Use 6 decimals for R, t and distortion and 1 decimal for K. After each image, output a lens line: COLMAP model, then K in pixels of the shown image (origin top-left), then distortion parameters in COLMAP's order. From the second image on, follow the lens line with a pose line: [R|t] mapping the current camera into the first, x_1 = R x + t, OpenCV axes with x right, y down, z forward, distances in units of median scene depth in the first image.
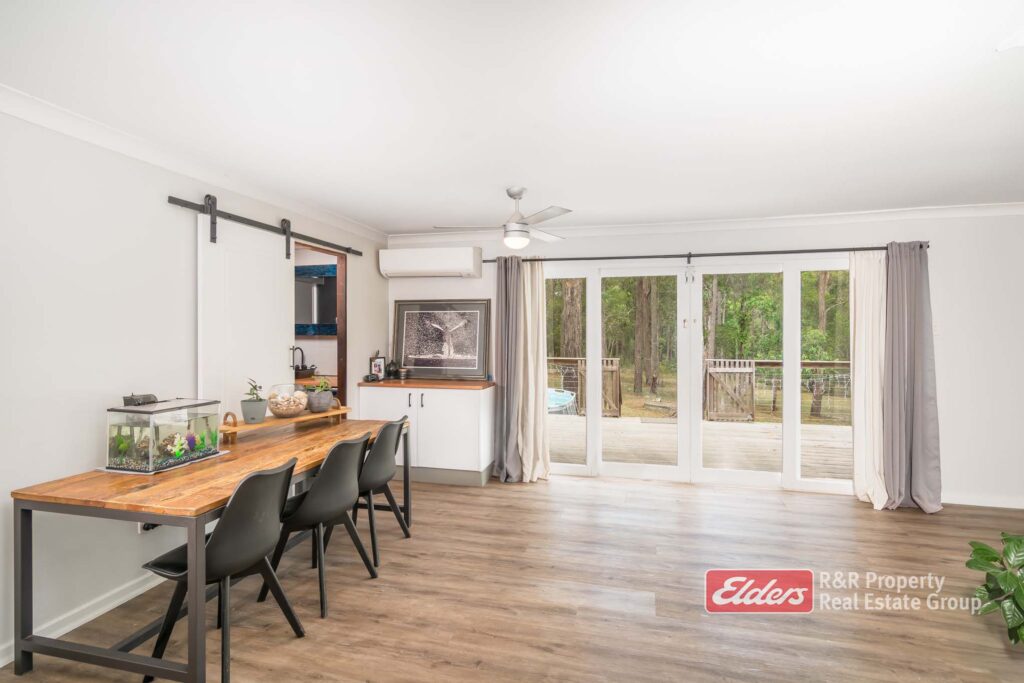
lens RADIAL K [[494.5, 0, 505.3], [0, 494.5, 344.5], [0, 0, 1]] dist [0.001268, 0.000384]
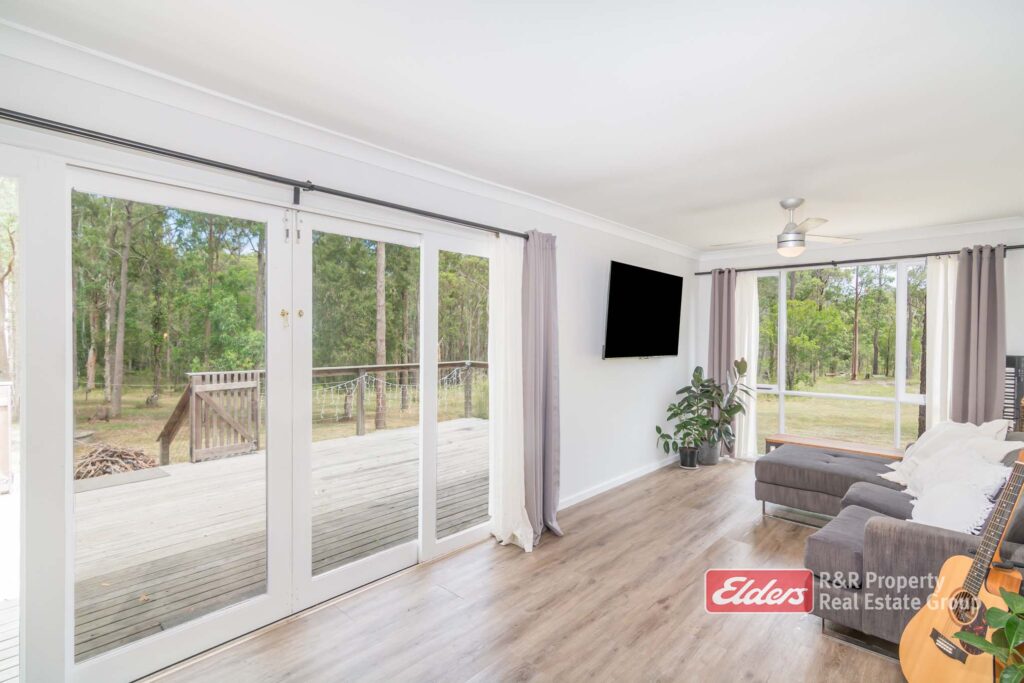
lens RADIAL K [[494.5, 0, 505.3], [0, 494.5, 344.5], [0, 0, 1]] dist [0.001268, 0.000384]
pose [[0.455597, -0.007800, 0.890152, 0.003249], [0.010880, 0.999936, 0.003193, -0.011541], [-0.890120, 0.008230, 0.455653, 0.546506]]
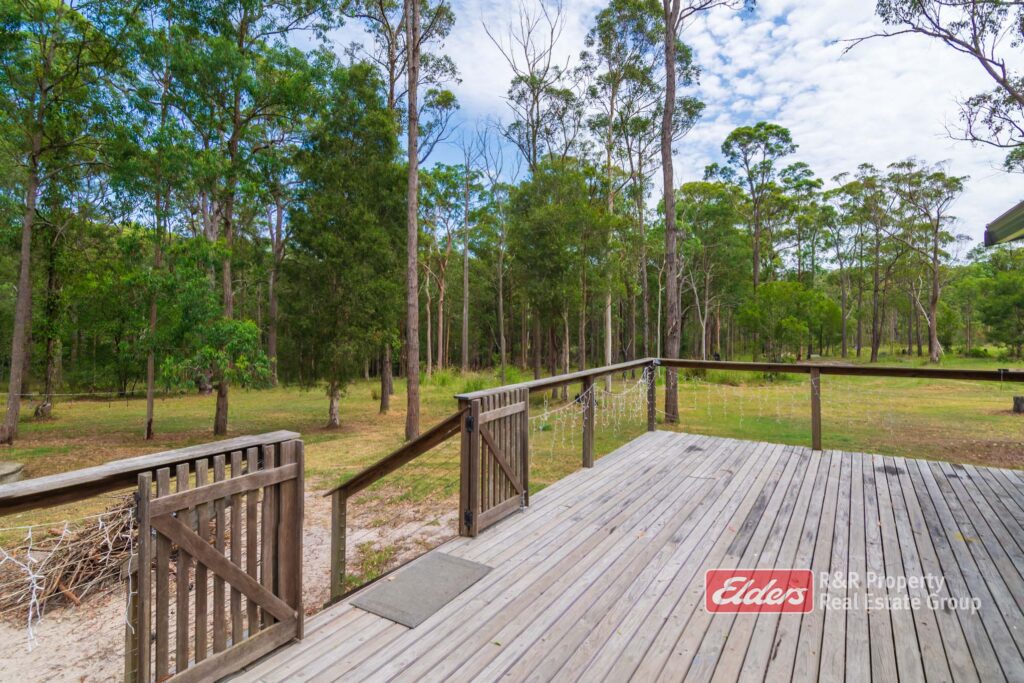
lens RADIAL K [[535.2, 0, 512.3], [0, 535.2, 317.8], [0, 0, 1]] dist [0.002397, 0.000324]
pose [[0.304206, 0.006095, 0.952587, -0.006315], [0.023953, 0.999614, -0.014045, -0.019783], [-0.952305, 0.027090, 0.303942, 0.725152]]
